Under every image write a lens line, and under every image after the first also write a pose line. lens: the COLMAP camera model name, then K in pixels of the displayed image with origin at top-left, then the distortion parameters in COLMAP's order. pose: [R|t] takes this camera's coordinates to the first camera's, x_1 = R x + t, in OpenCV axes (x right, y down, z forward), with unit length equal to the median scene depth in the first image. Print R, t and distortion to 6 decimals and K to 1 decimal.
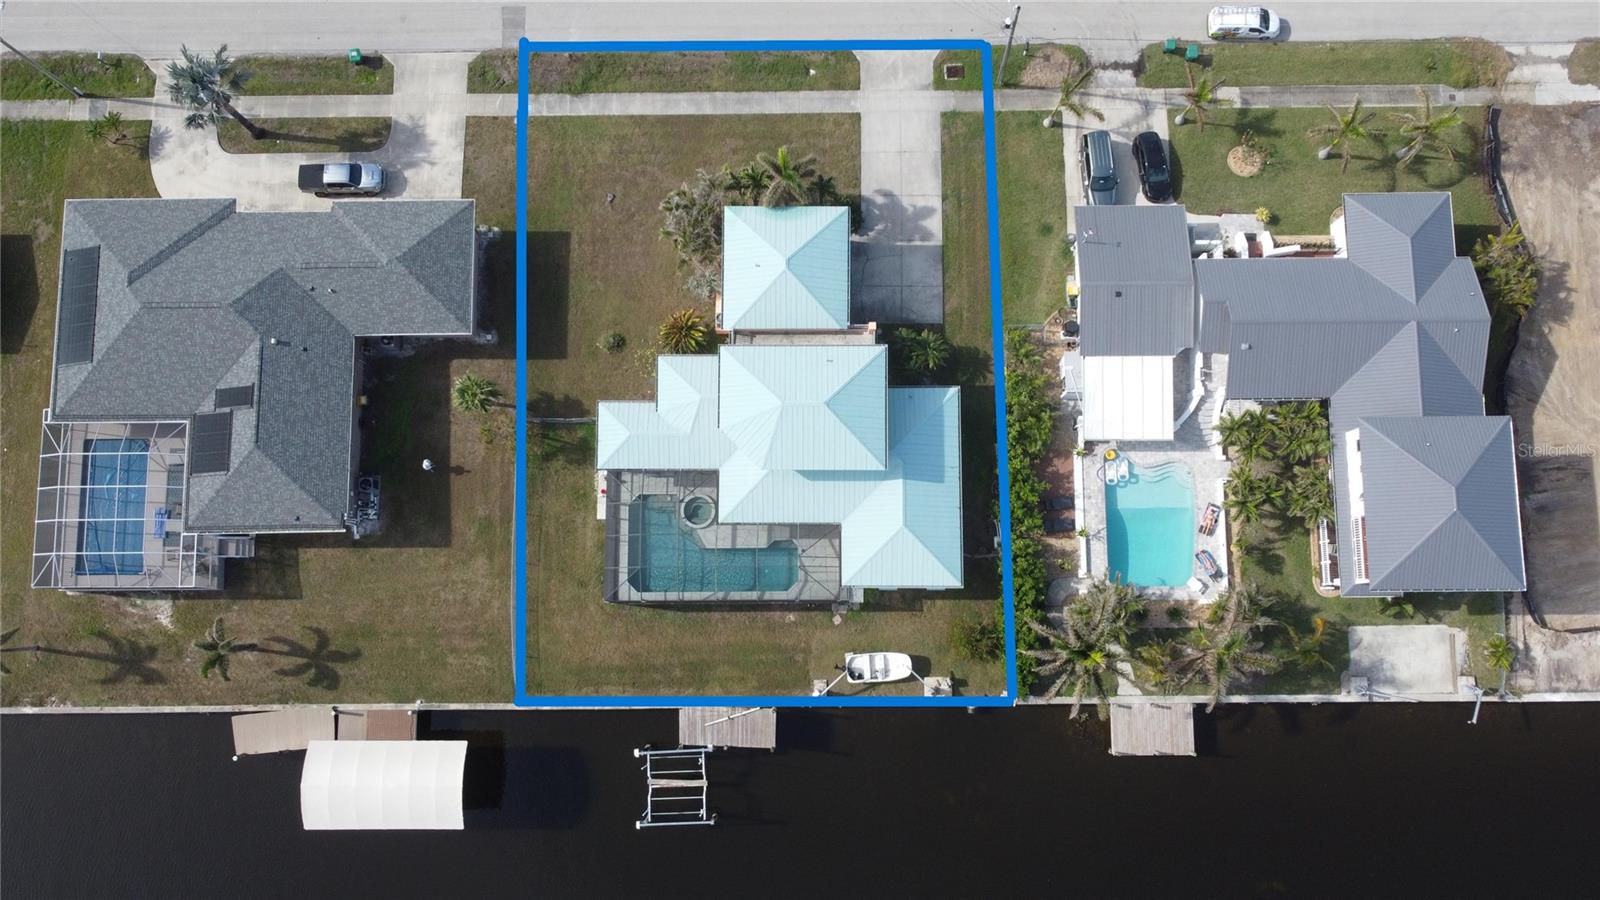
lens RADIAL K [[1206.0, 0, 800.0], [0, 1206.0, 450.0], [0, 0, 1]] dist [0.003519, -0.005374]
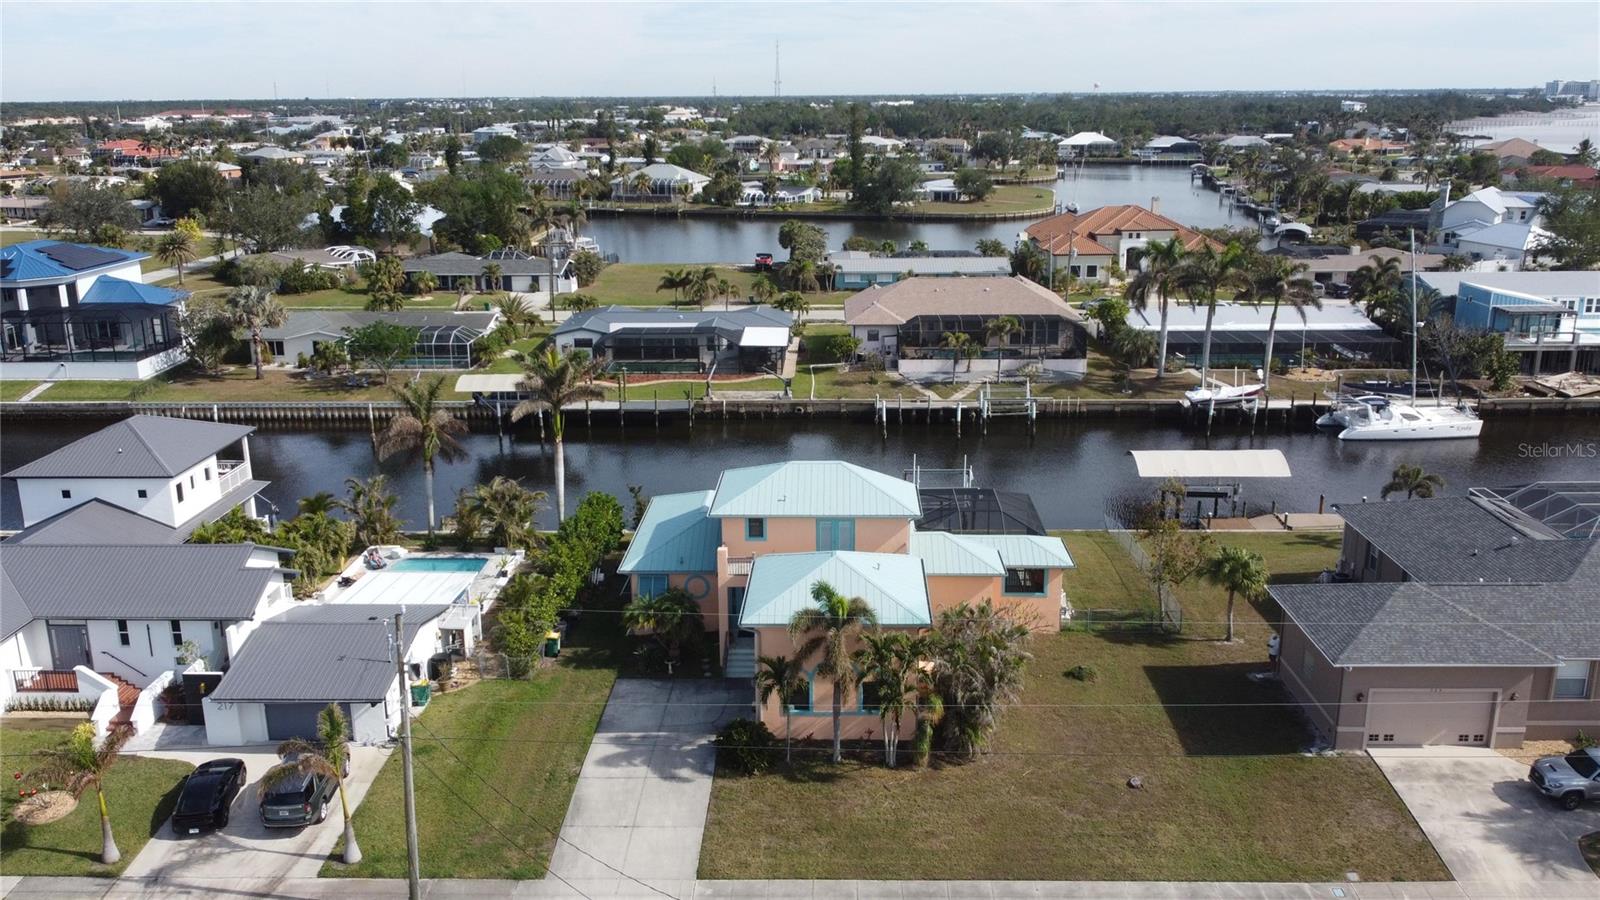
lens RADIAL K [[1315.9, 0, 800.0], [0, 1315.9, 450.0], [0, 0, 1]] dist [0.005231, -0.014188]
pose [[-0.999368, 0.004756, 0.035232, -0.016125], [0.034336, -0.127768, 0.991210, -0.824171], [0.009215, 0.991793, 0.127524, 0.745342]]
